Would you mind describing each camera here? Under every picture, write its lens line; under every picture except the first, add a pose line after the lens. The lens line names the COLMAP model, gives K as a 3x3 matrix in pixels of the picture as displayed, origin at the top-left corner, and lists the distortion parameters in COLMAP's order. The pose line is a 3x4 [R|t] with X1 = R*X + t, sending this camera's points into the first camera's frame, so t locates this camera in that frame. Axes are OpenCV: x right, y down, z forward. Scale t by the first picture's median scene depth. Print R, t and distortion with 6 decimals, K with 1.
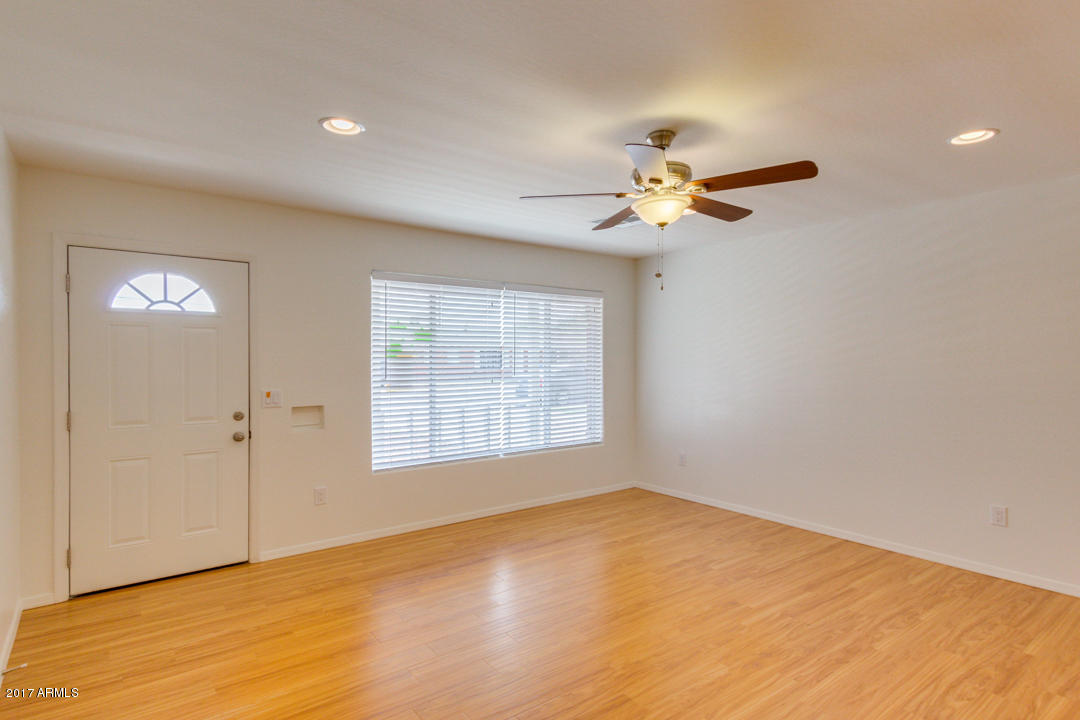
lens RADIAL K [[559.9, 0, 512.0], [0, 559.9, 366.2], [0, 0, 1]] dist [0.017186, -0.002143]
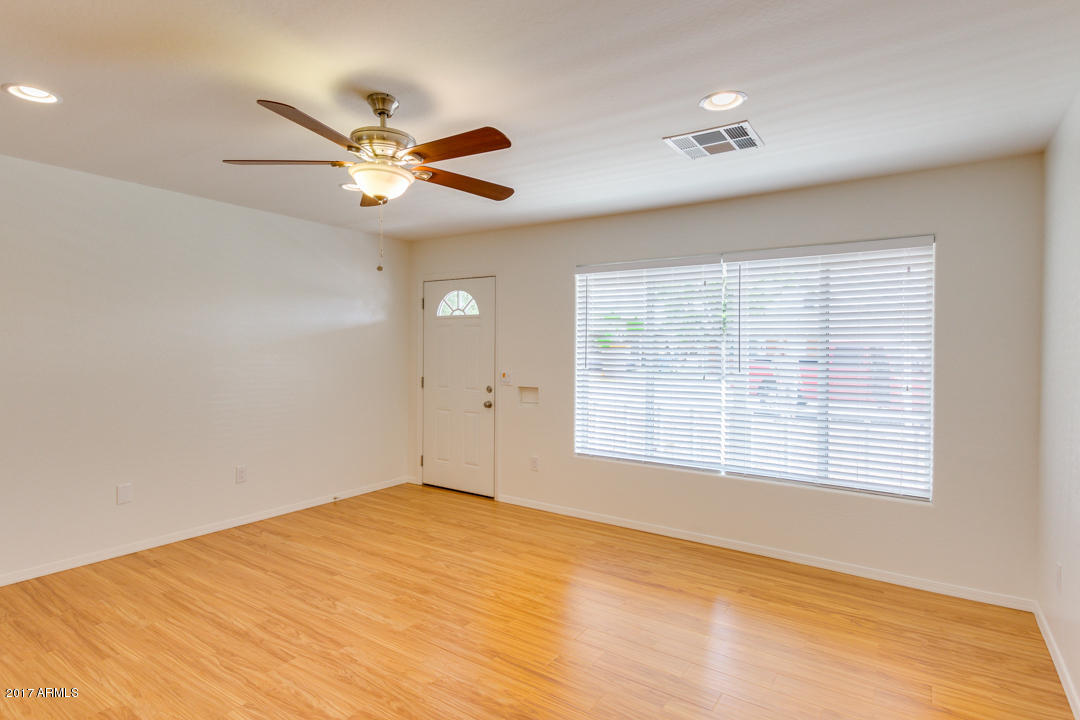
lens RADIAL K [[559.9, 0, 541.3], [0, 559.9, 355.7], [0, 0, 1]] dist [0.017186, -0.002143]
pose [[0.347661, 0.021405, -0.937376, 0.742063], [-0.021625, 0.999657, 0.014806, -0.014037], [0.937371, 0.015123, 0.348005, 0.572209]]
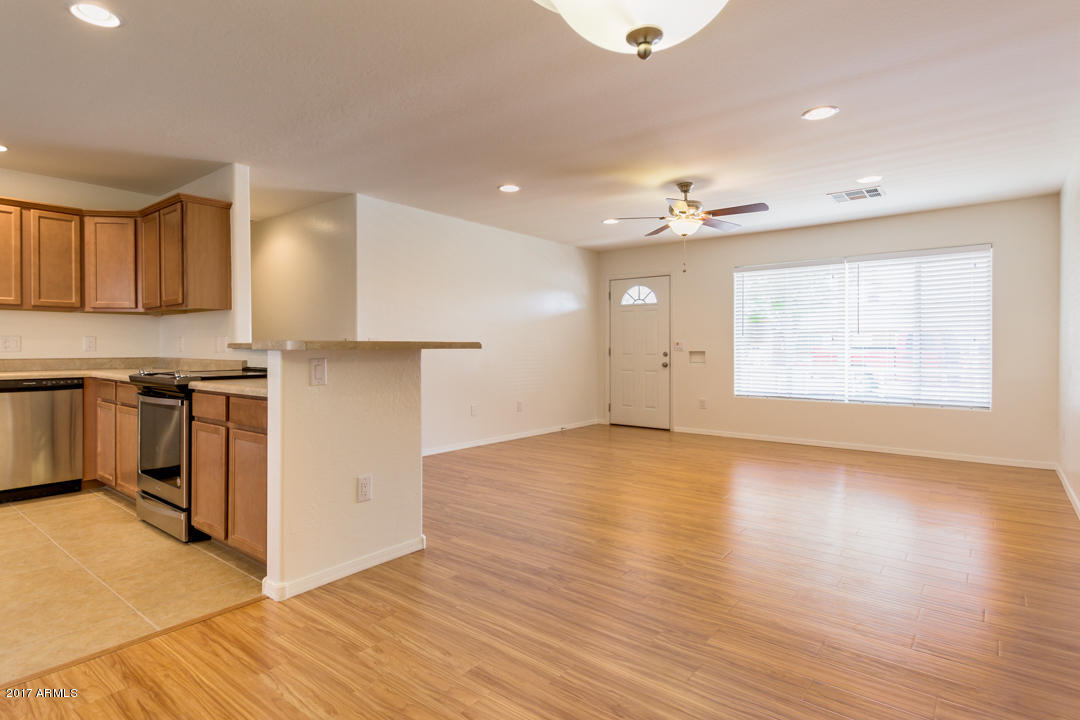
lens RADIAL K [[559.9, 0, 542.3], [0, 559.9, 359.2], [0, 0, 1]] dist [0.017186, -0.002143]
pose [[0.269139, 0.022837, -0.962831, 1.142918], [-0.013275, 0.999712, 0.020001, 0.064374], [0.963010, 0.007398, 0.269364, 0.050965]]
